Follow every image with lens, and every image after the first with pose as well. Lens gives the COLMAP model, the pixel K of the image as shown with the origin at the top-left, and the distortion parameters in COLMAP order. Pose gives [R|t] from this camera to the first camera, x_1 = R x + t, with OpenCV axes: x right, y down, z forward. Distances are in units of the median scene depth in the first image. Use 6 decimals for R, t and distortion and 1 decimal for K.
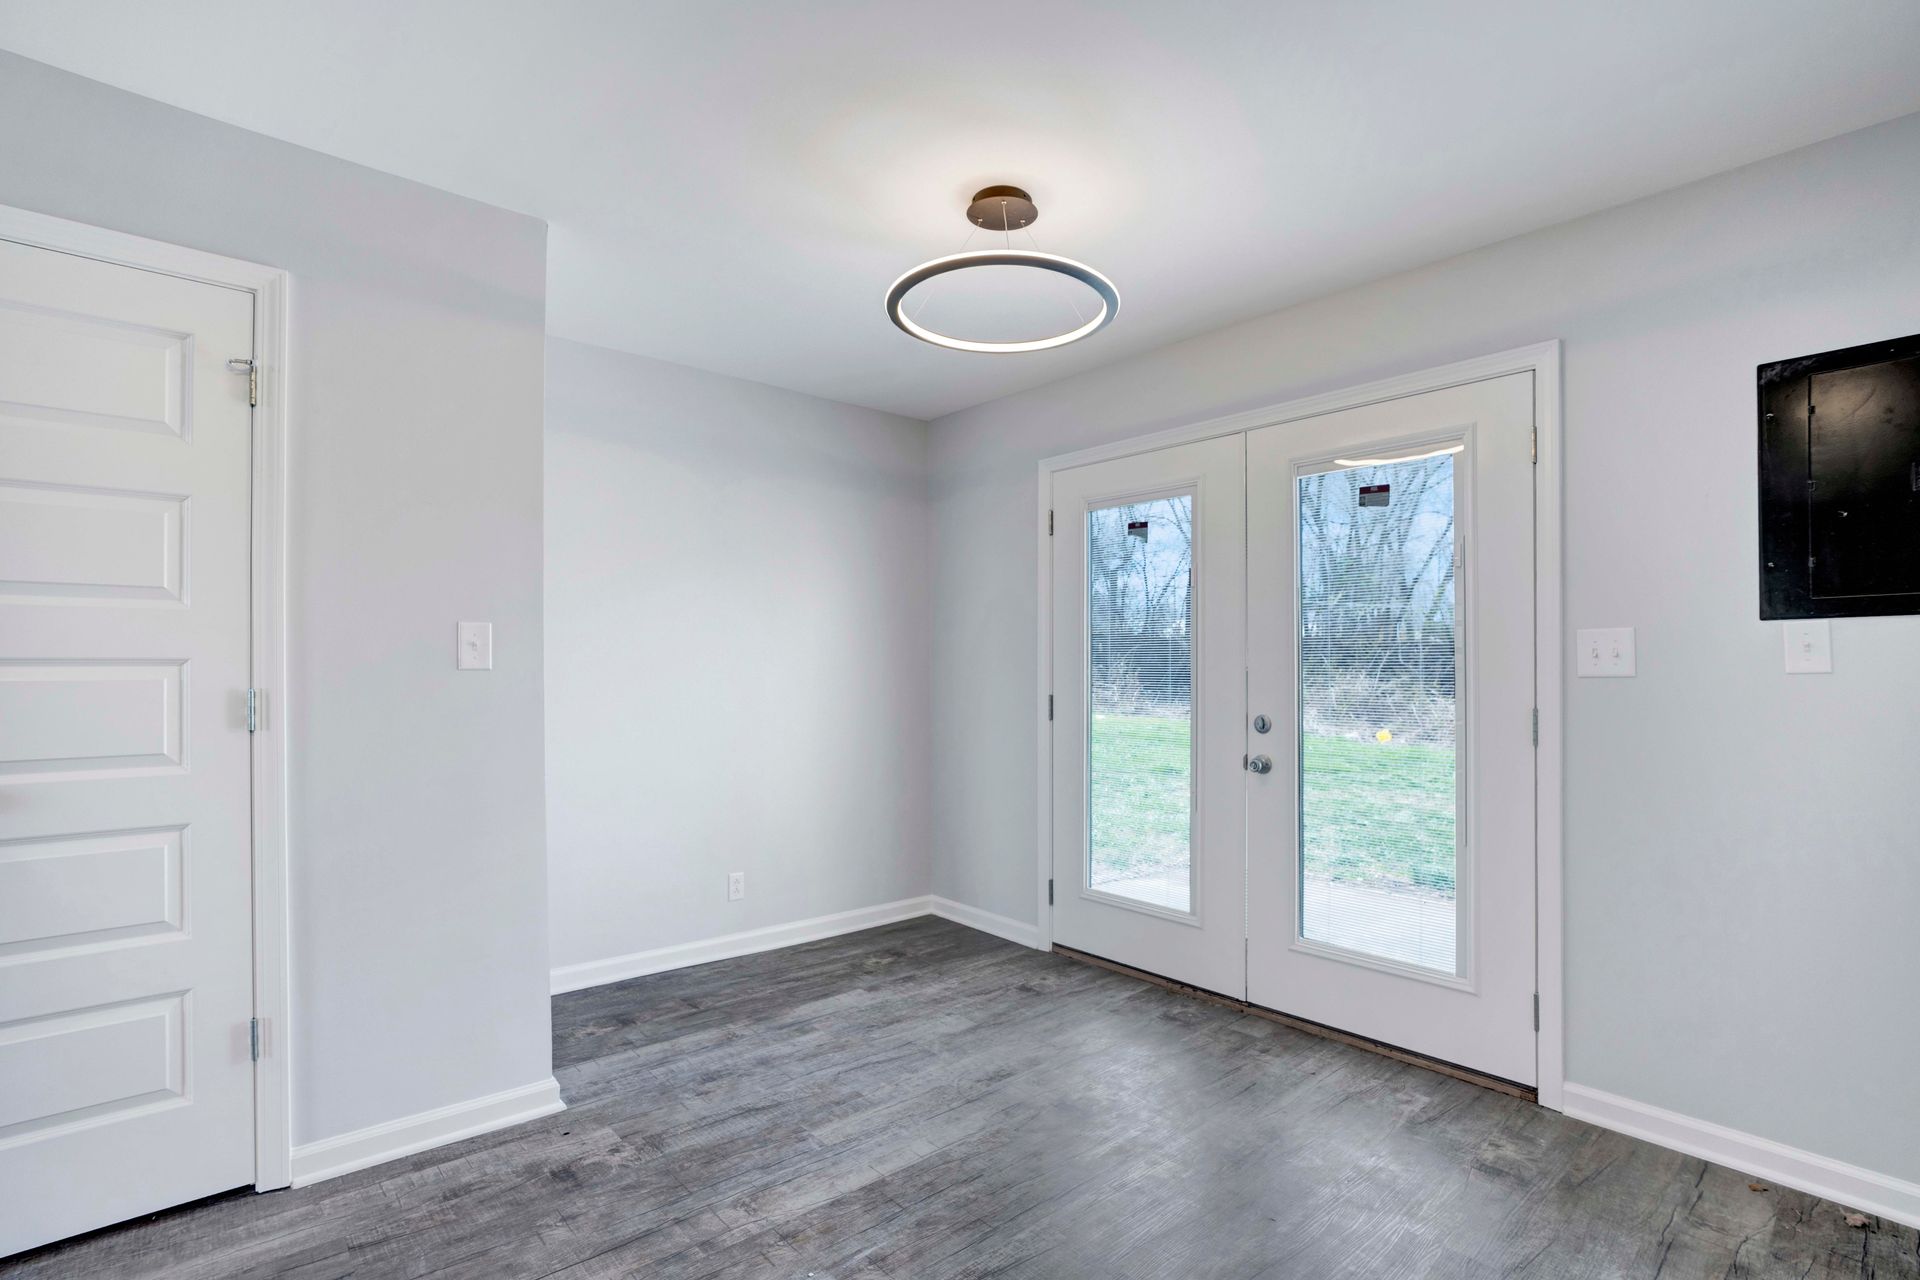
lens RADIAL K [[903.2, 0, 957.1], [0, 903.2, 663.4], [0, 0, 1]] dist [-0.048851, 0.023115]
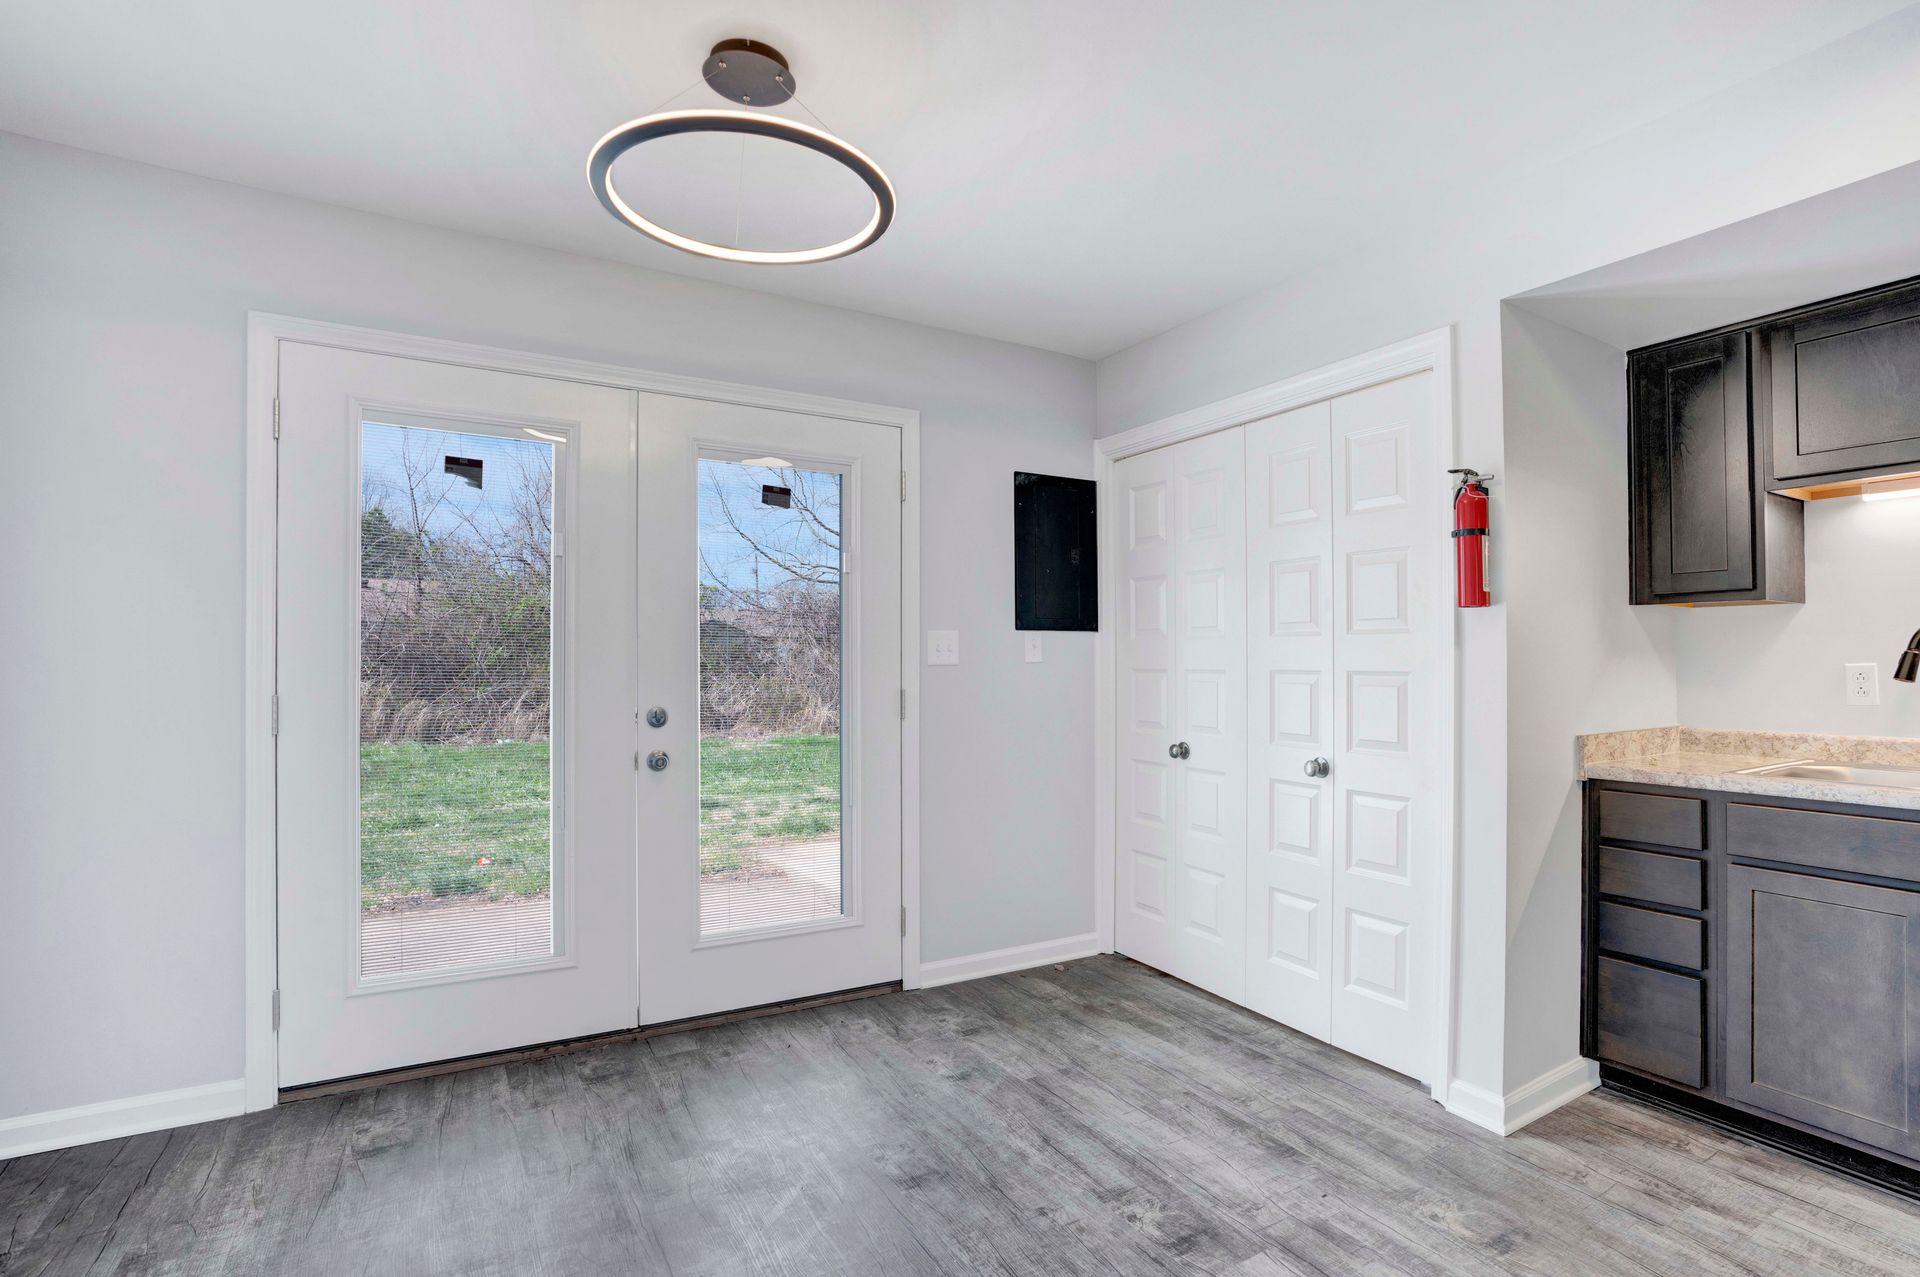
lens RADIAL K [[925.7, 0, 987.1], [0, 925.7, 682.7], [0, 0, 1]] dist [-0.054397, 0.024684]
pose [[0.185403, -0.018149, 0.982495, -0.547416], [-0.010523, 0.999735, 0.020453, 0.009443], [-0.982606, -0.014131, 0.185163, 0.525375]]
